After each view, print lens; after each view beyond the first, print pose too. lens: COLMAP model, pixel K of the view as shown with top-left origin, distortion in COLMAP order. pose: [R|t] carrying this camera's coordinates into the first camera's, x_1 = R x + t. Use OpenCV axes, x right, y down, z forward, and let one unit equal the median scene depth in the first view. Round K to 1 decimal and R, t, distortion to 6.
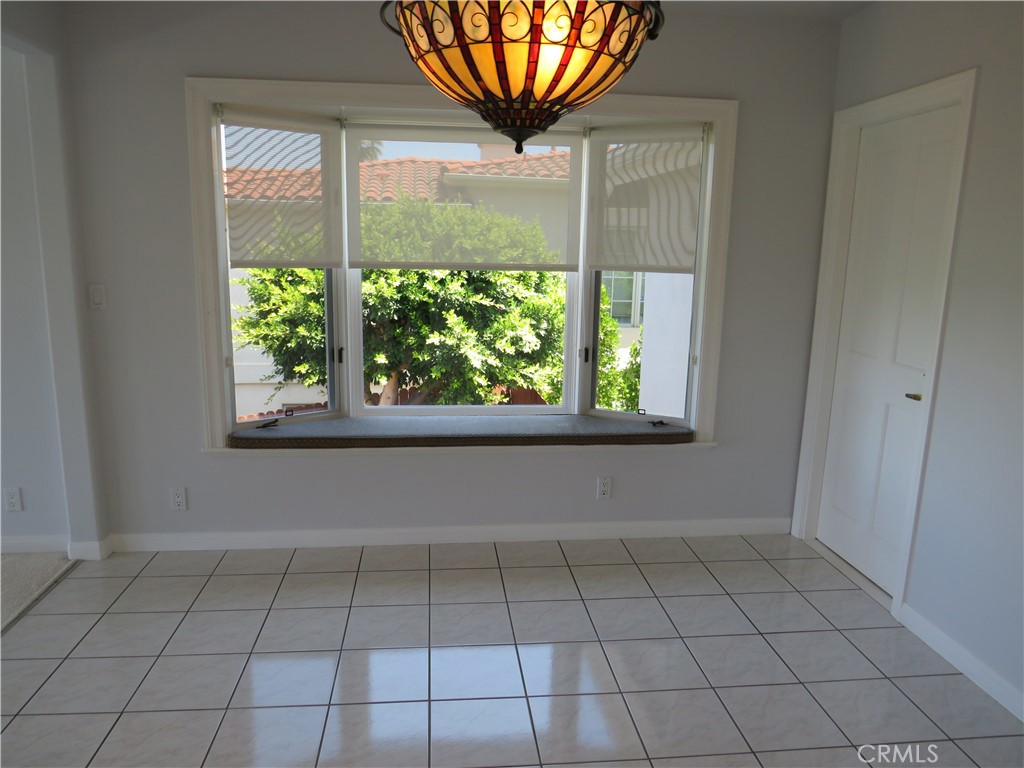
lens RADIAL K [[722.2, 0, 516.2], [0, 722.2, 384.3], [0, 0, 1]] dist [-0.026337, 0.007567]
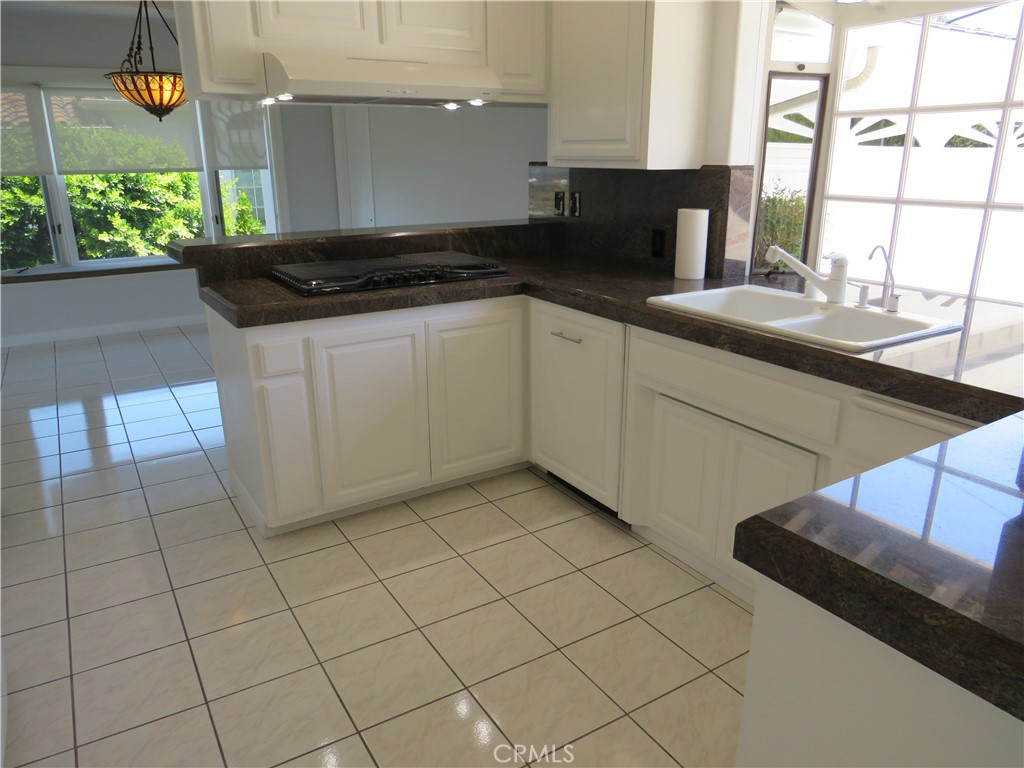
lens RADIAL K [[722.2, 0, 506.5], [0, 722.2, 376.4], [0, 0, 1]] dist [-0.026337, 0.007567]
pose [[0.906261, -0.151805, 0.394521, -0.005458], [0.110787, 0.985966, 0.124893, 0.094694], [-0.407944, -0.069478, 0.910360, -0.439355]]
